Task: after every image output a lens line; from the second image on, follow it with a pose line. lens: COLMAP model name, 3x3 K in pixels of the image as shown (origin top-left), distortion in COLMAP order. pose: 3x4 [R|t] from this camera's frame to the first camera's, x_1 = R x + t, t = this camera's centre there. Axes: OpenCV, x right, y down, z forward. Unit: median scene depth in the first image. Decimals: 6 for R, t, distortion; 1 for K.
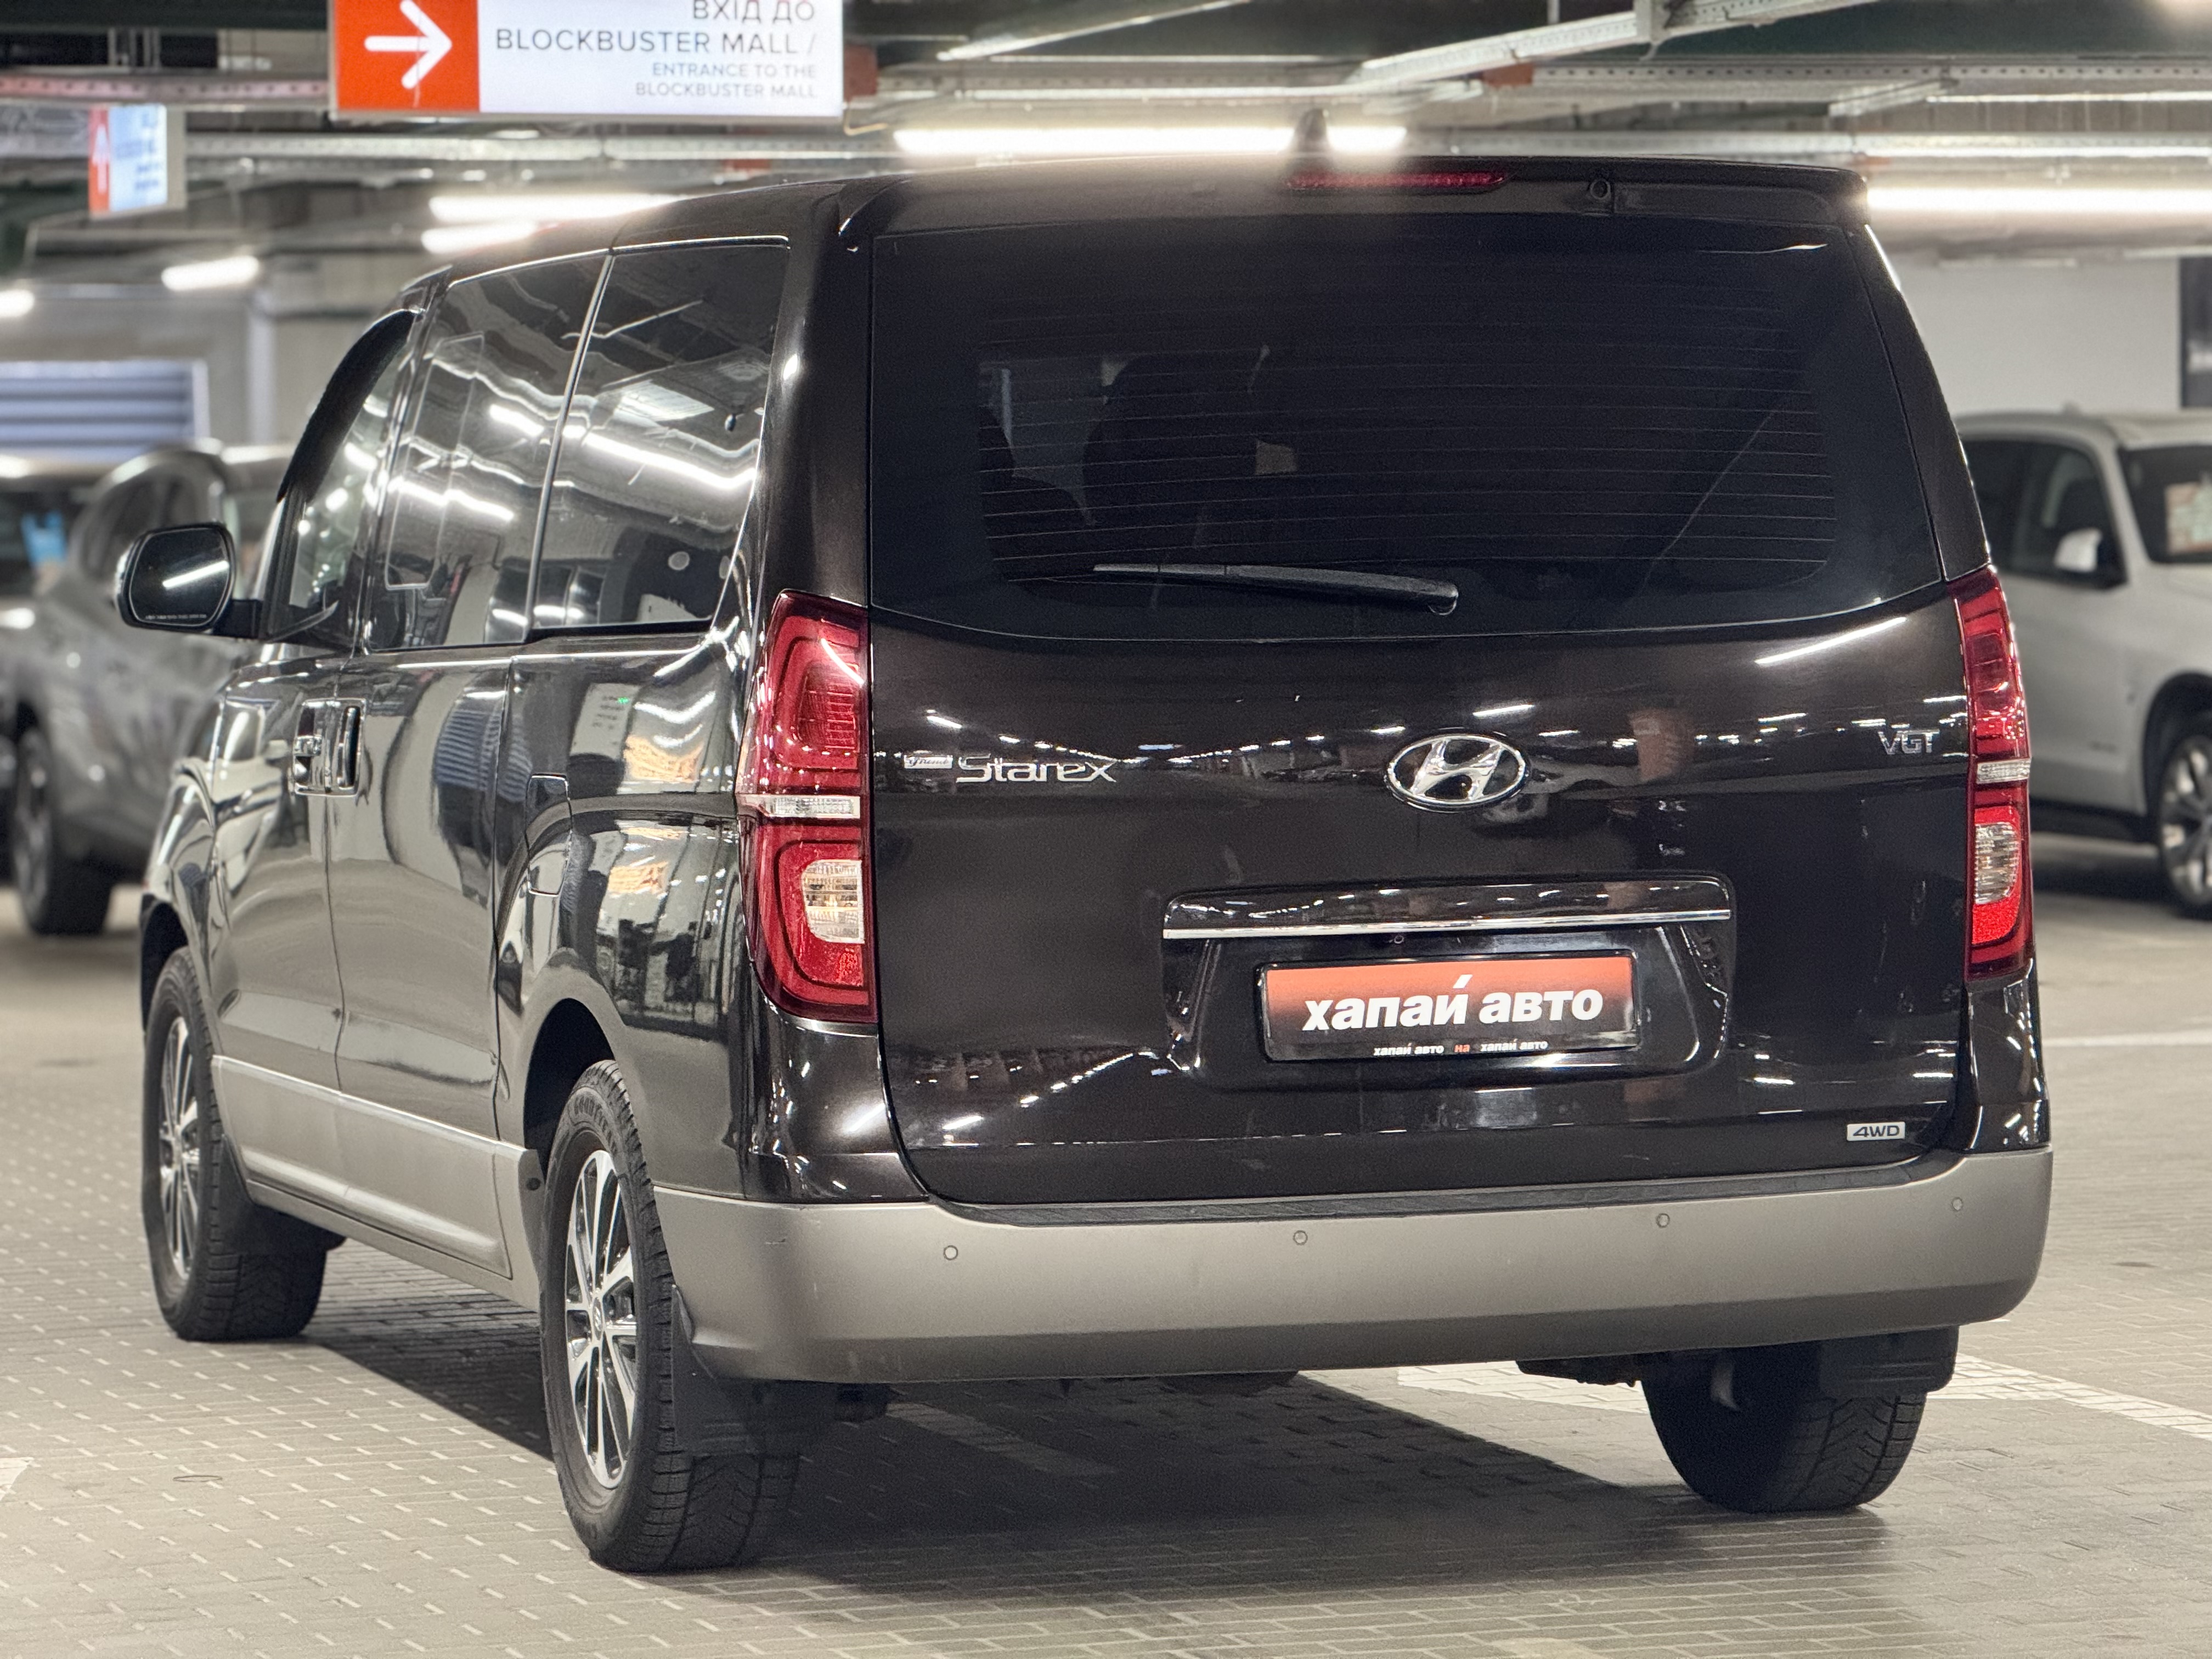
lens RADIAL K [[7782.7, 0, 1095.0], [0, 7782.7, 823.8], [0, 0, 1]] dist [0.253140, 0.000000]
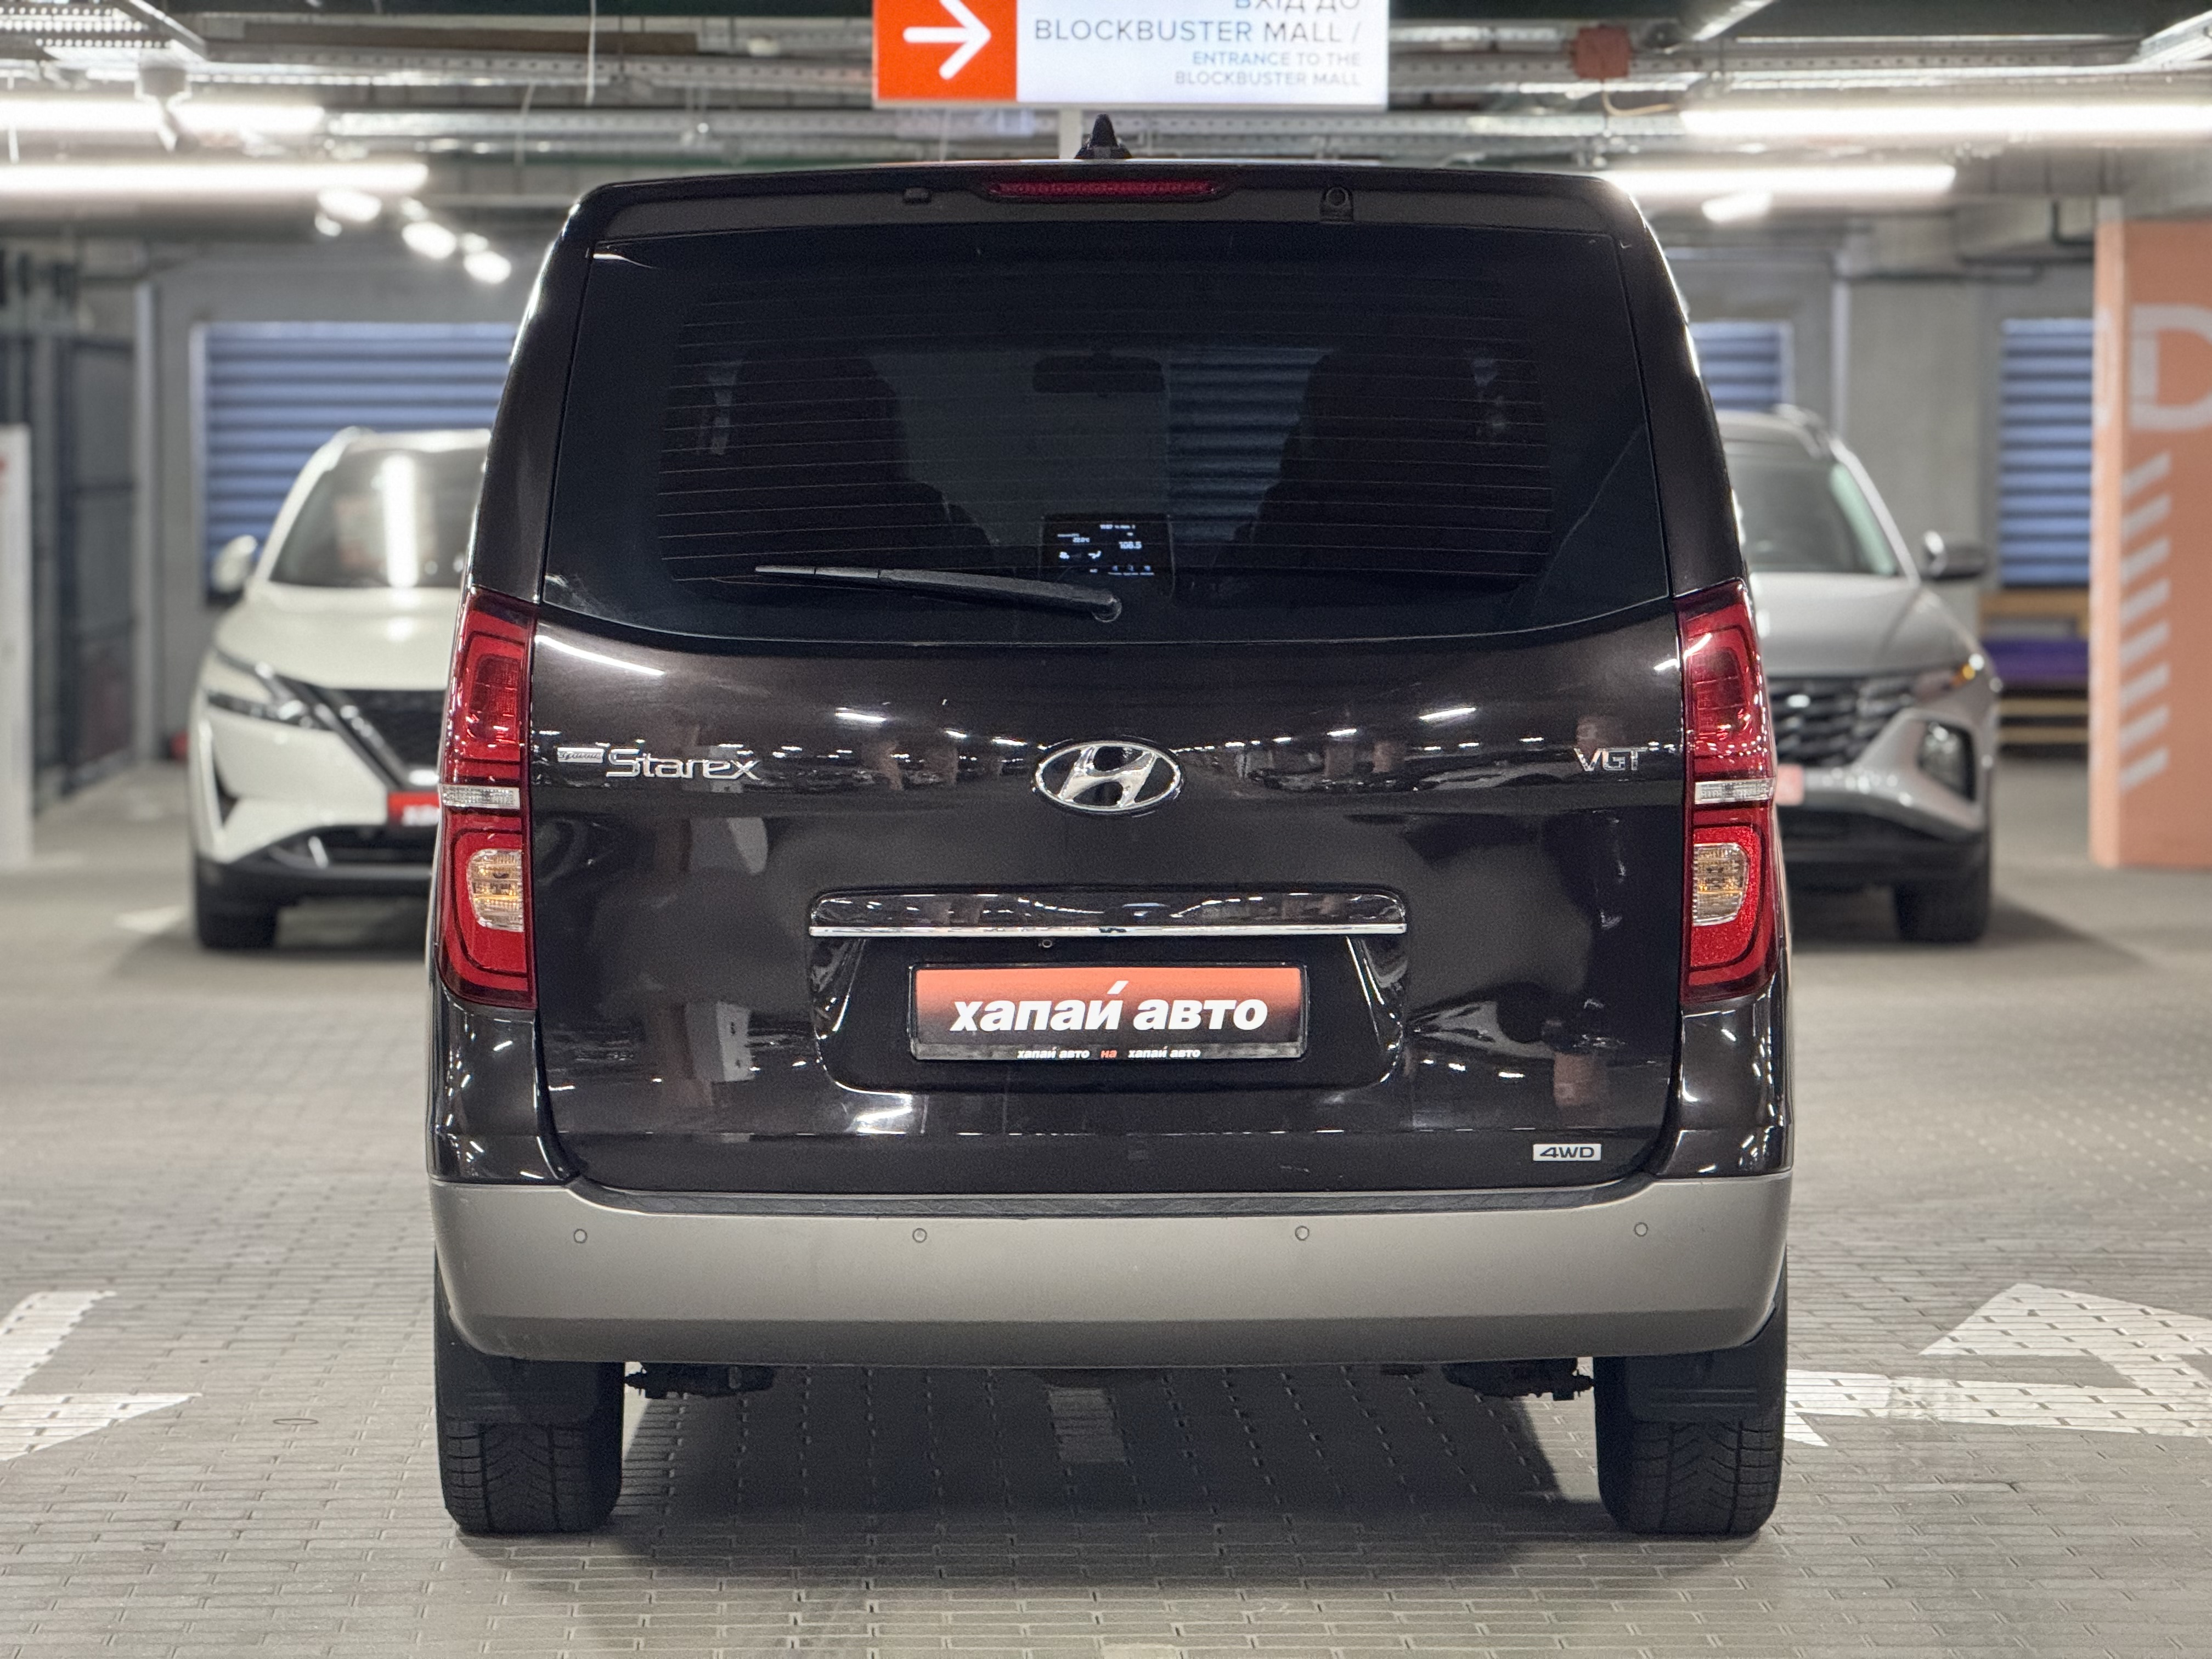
lens RADIAL K [[7782.7, 0, 1122.4], [0, 7782.7, 825.2], [0, 0, 1]] dist [0.253140, 0.000000]
pose [[0.957349, 0.027587, -0.287614, 0.330235], [-0.025482, 0.999614, 0.011063, -0.011573], [0.287808, -0.003262, 0.957682, 0.038012]]
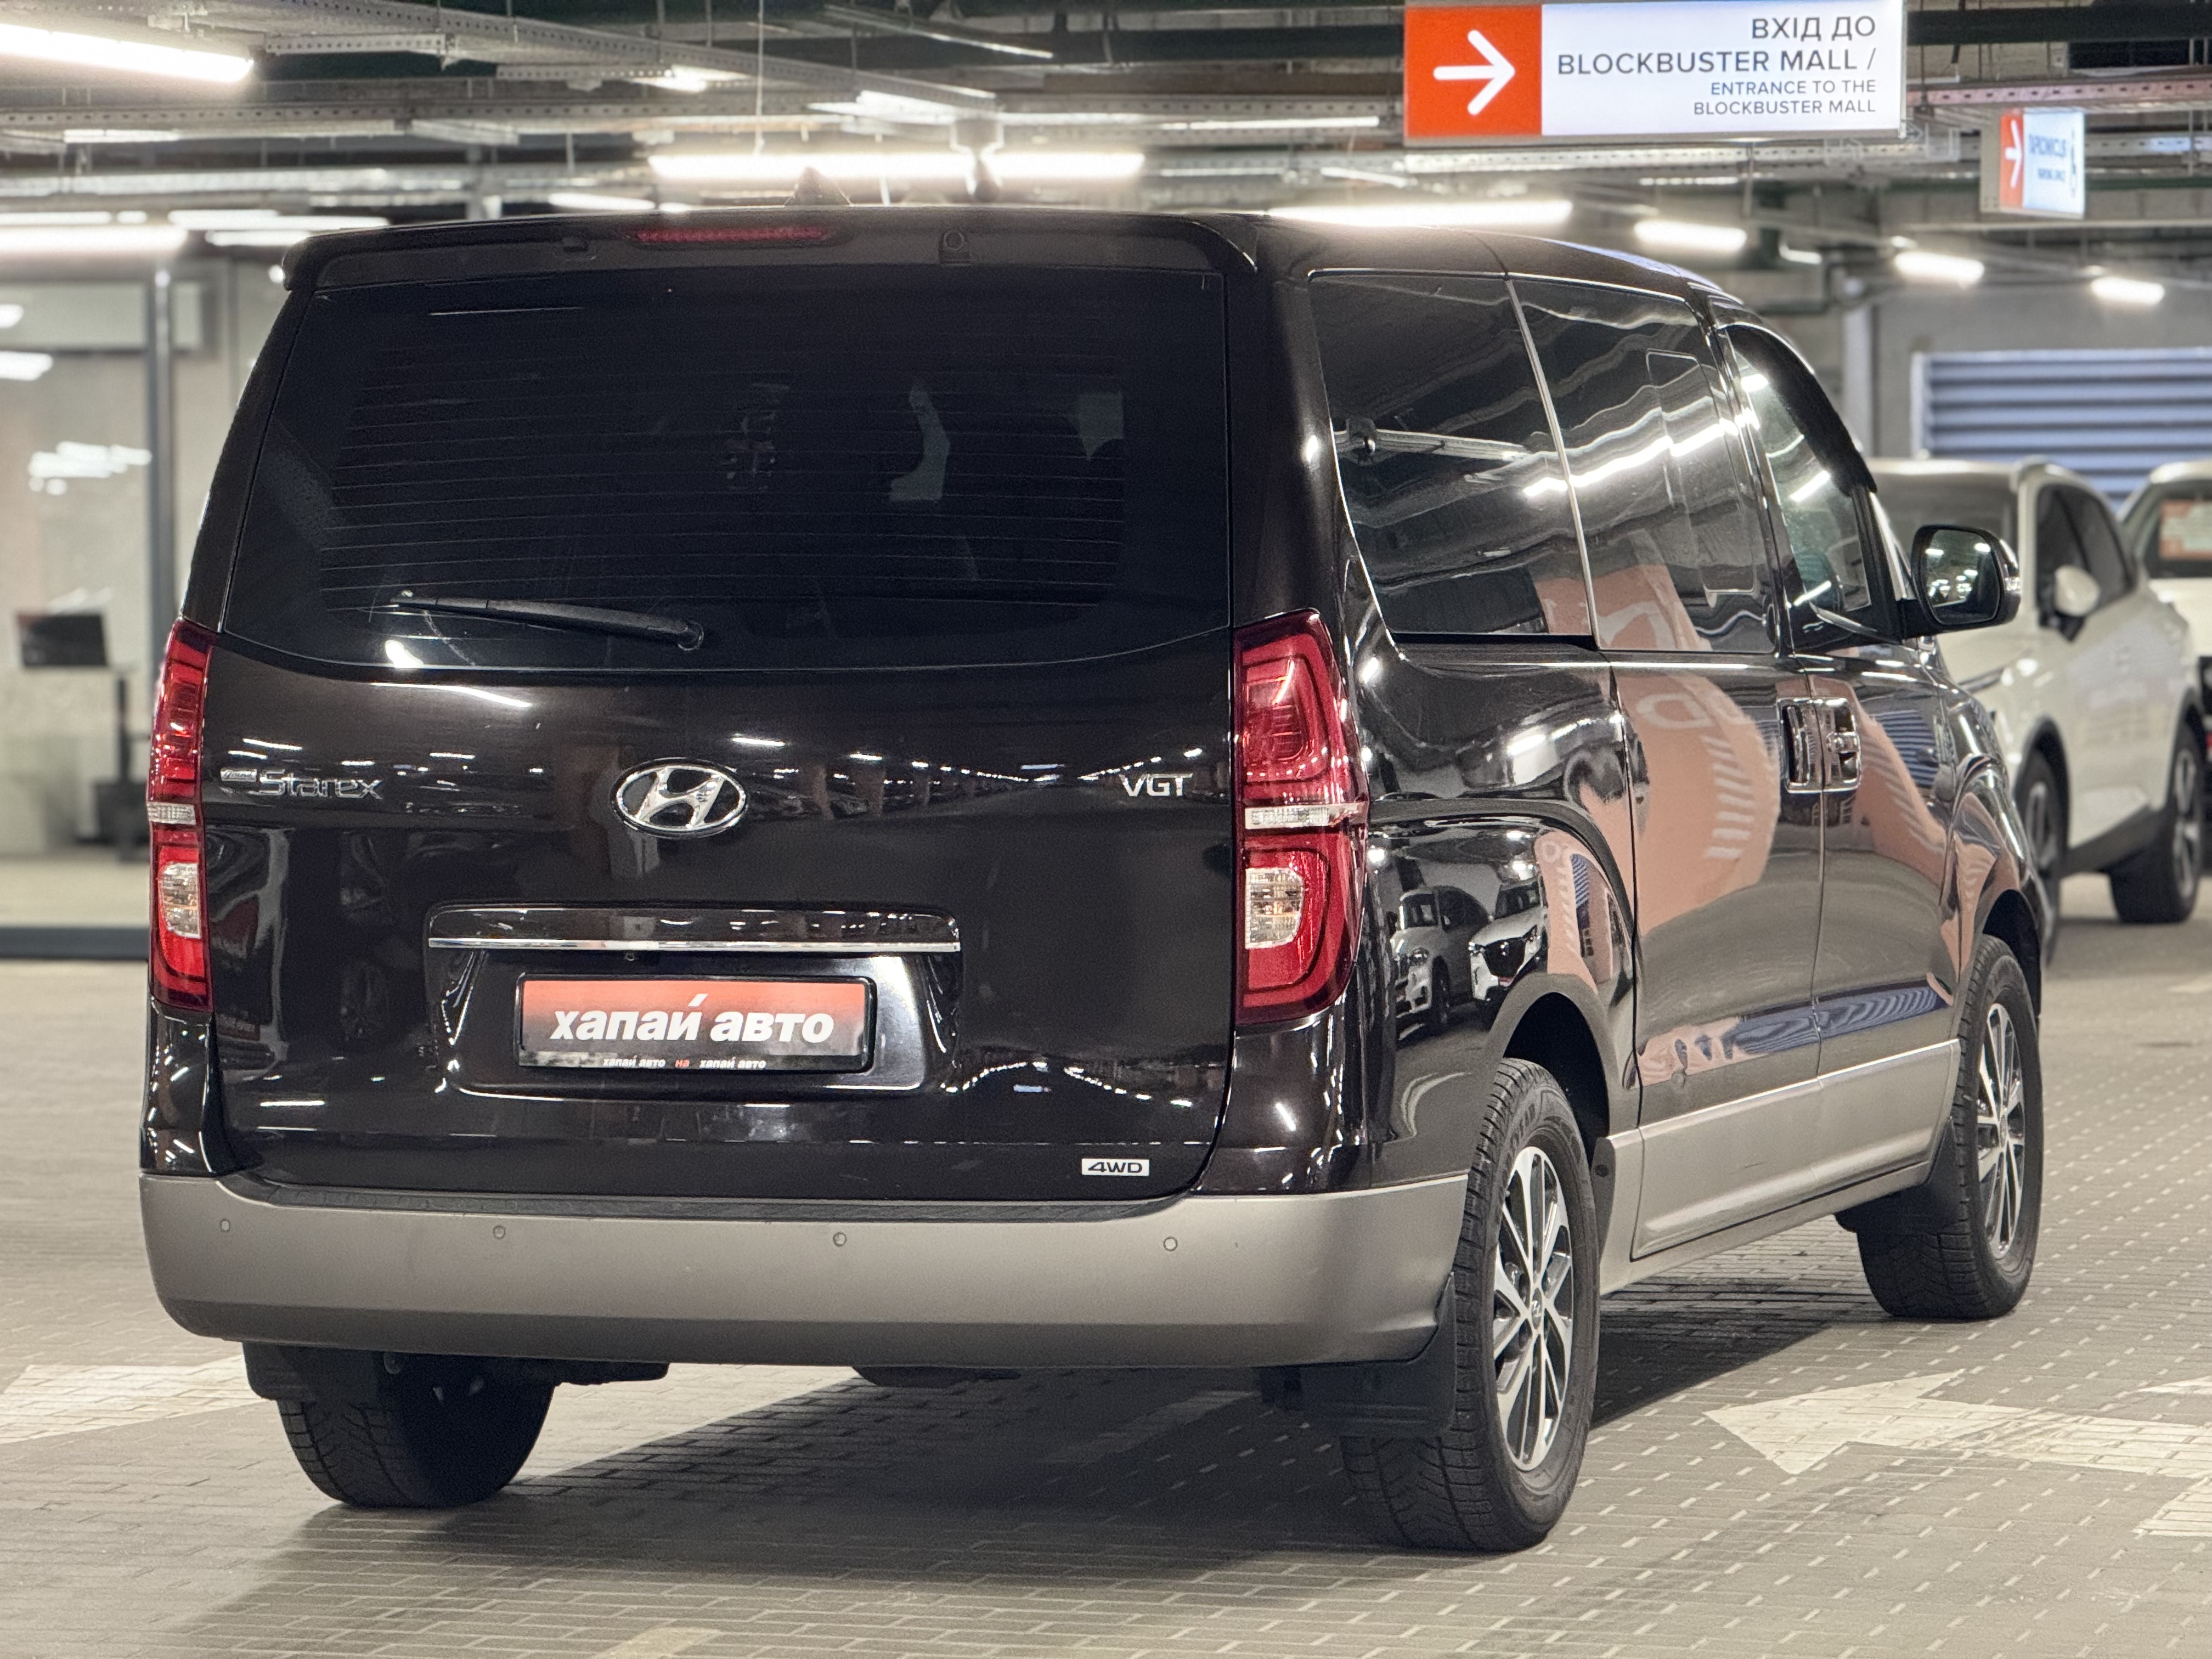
lens RADIAL K [[7782.7, 0, 1107.6], [0, 7782.7, 843.2], [0, 0, 1]] dist [0.253140, 0.000000]
pose [[0.812587, 0.035458, -0.581760, 0.689674], [-0.029462, 0.999371, 0.019759, -0.022814], [0.582095, 0.001083, 0.813120, 0.175991]]
